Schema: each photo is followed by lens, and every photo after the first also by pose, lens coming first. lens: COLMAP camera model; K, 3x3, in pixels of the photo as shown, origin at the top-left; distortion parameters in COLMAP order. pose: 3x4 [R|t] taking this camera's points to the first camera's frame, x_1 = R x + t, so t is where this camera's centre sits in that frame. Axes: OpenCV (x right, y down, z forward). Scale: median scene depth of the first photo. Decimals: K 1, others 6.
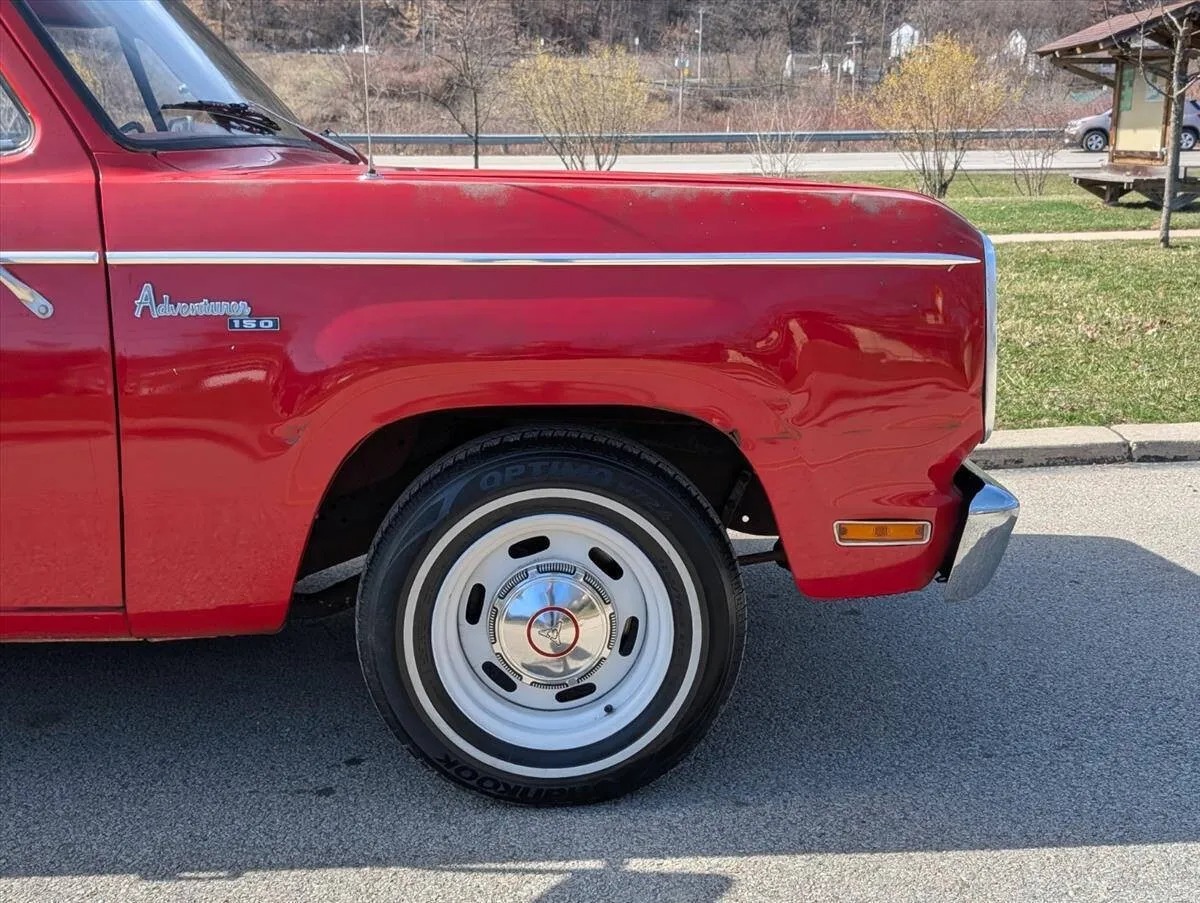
lens RADIAL K [[1270.1, 0, 600.0], [0, 1270.1, 451.5], [0, 0, 1]] dist [0.043929, -0.218701]
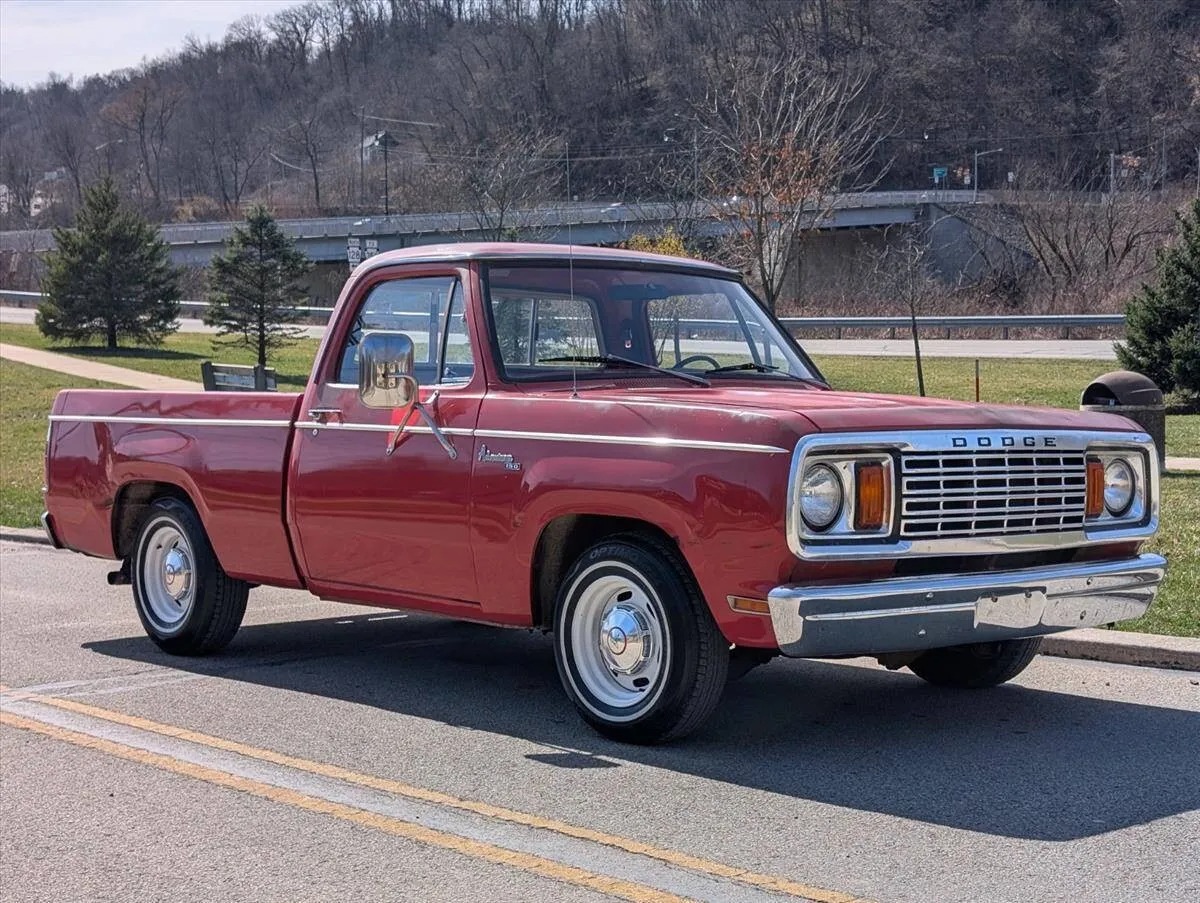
lens RADIAL K [[1886.1, 0, 600.0], [0, 1886.1, 451.5], [0, 0, 1]] dist [0.228986, -0.961028]
pose [[0.643194, 0.033033, -0.764990, 0.186863], [-0.157524, 0.983407, -0.089980, 0.010954], [0.749325, 0.178379, 0.637725, -0.071250]]
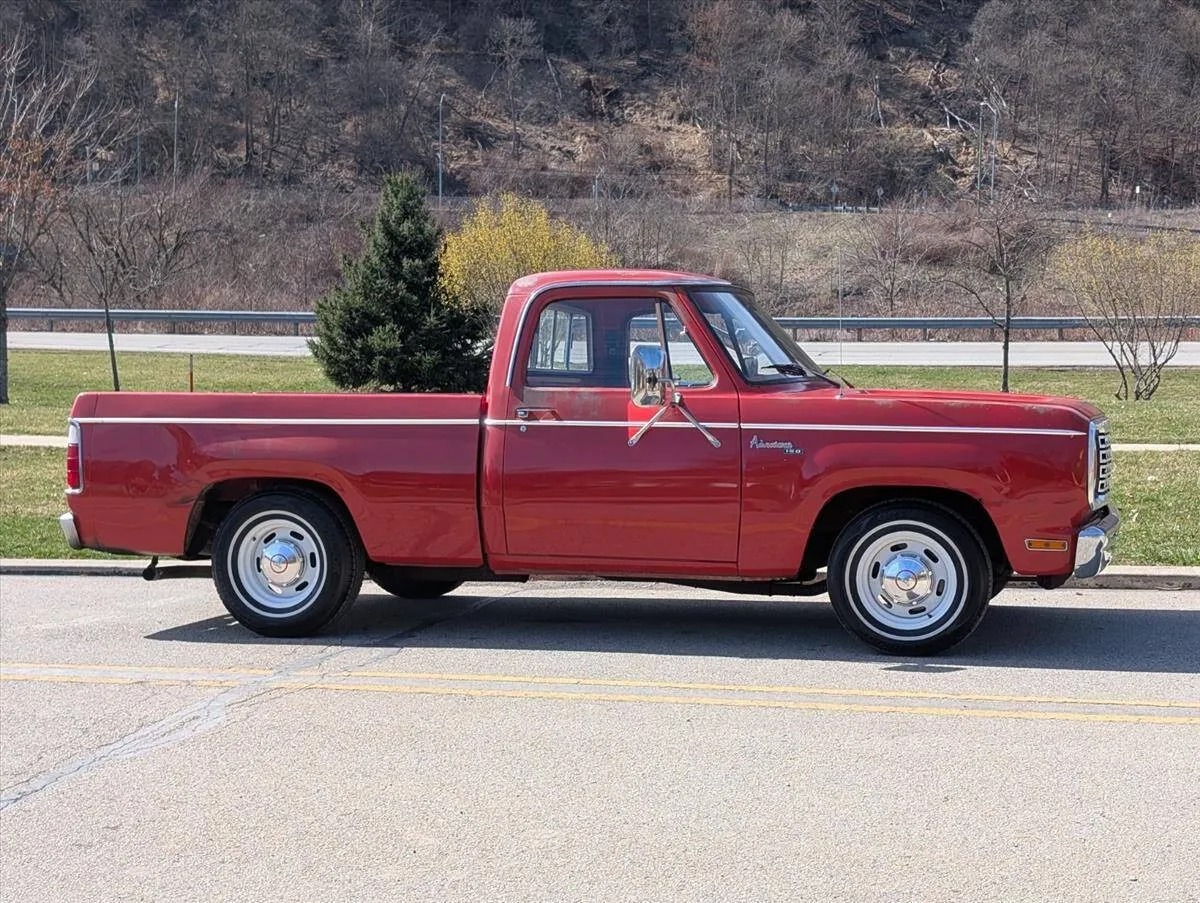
lens RADIAL K [[1886.1, 0, 600.0], [0, 1886.1, 451.5], [0, 0, 1]] dist [0.228986, -0.961028]
pose [[0.943415, 0.020648, -0.330970, 0.055410], [-0.073858, 0.986073, -0.149012, 0.044073], [0.323284, 0.165025, 0.931802, -0.238463]]
